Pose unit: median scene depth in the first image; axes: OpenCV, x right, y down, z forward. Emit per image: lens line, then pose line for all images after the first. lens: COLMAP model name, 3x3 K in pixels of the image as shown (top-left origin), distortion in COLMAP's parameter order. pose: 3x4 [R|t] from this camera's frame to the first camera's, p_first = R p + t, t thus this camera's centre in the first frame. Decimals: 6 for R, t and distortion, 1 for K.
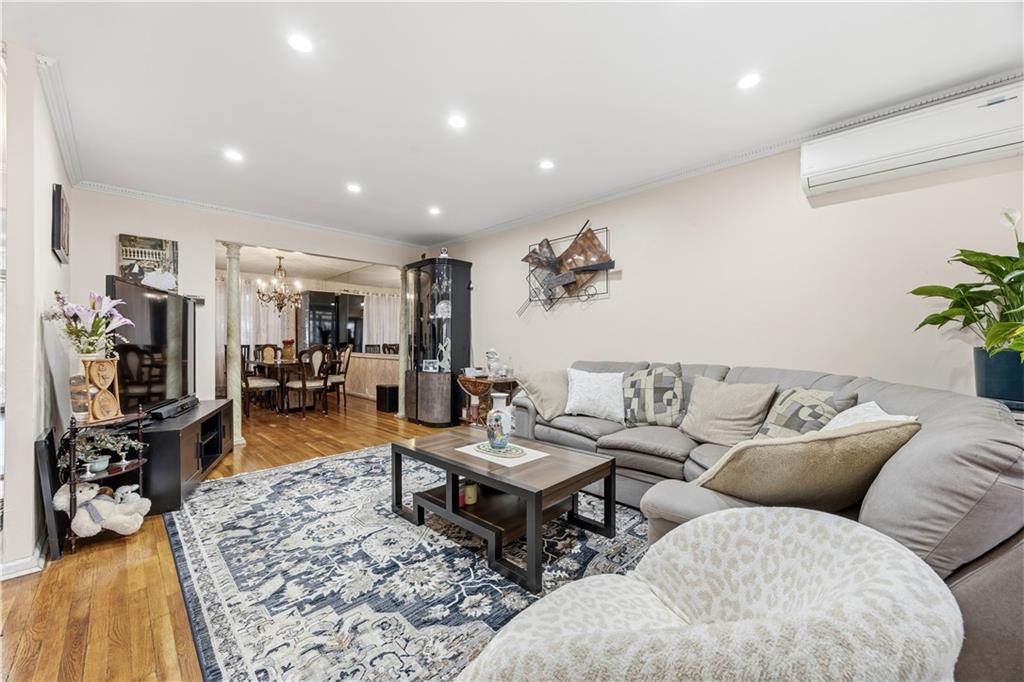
lens RADIAL K [[396.8, 0, 511.1], [0, 396.8, 345.2], [0, 0, 1]] dist [0.001027, 0.000094]
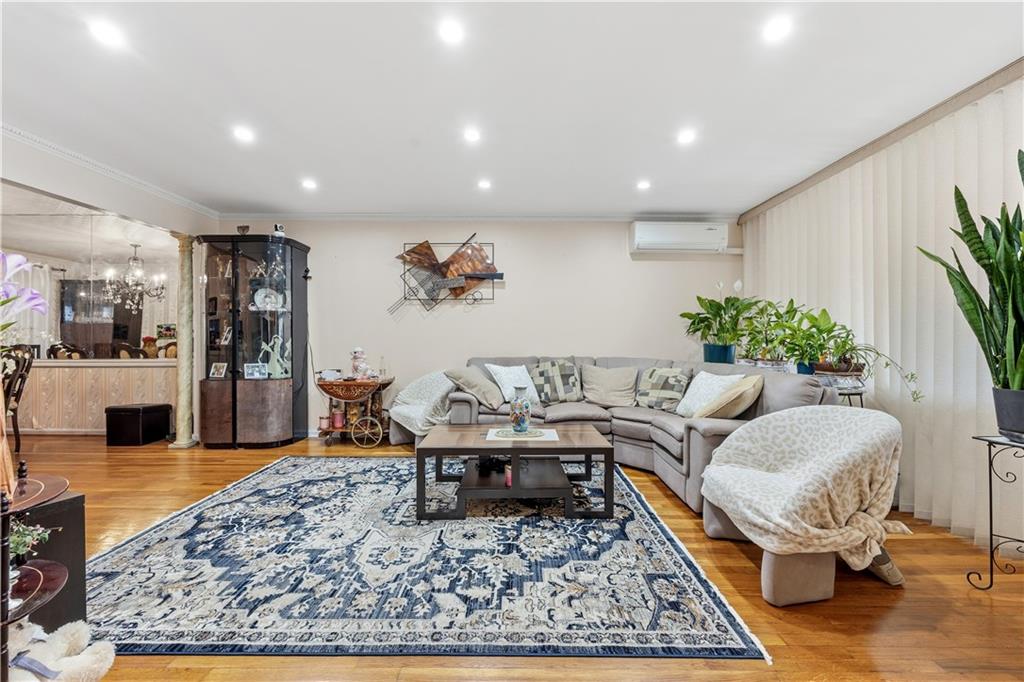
lens RADIAL K [[404.0, 0, 522.8], [0, 404.0, 343.8], [0, 0, 1]] dist [0.001233, 0.000195]
pose [[0.705962, -0.006766, 0.708217, -0.683826], [0.004289, 0.999977, 0.005278, -0.006559], [-0.708237, -0.000688, 0.705975, 0.115082]]
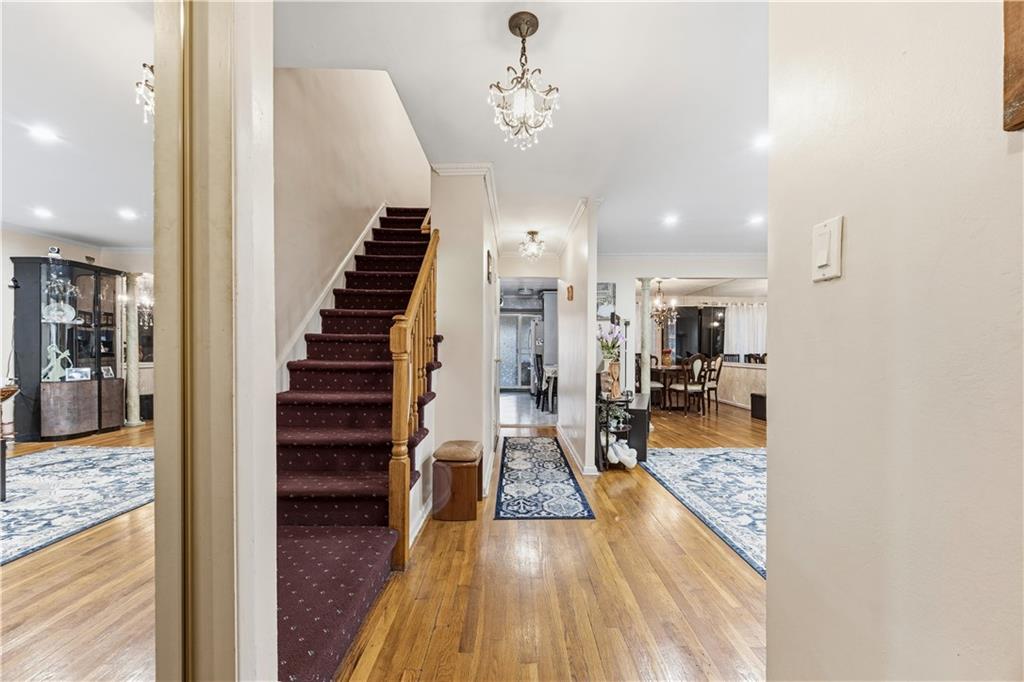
lens RADIAL K [[396.8, 0, 511.1], [0, 396.8, 345.2], [0, 0, 1]] dist [0.001027, 0.000094]
pose [[0.708782, -0.005976, -0.705402, -0.103442], [-0.008949, 0.999807, -0.017462, -0.003258], [0.705371, 0.018689, 0.708592, -0.392339]]
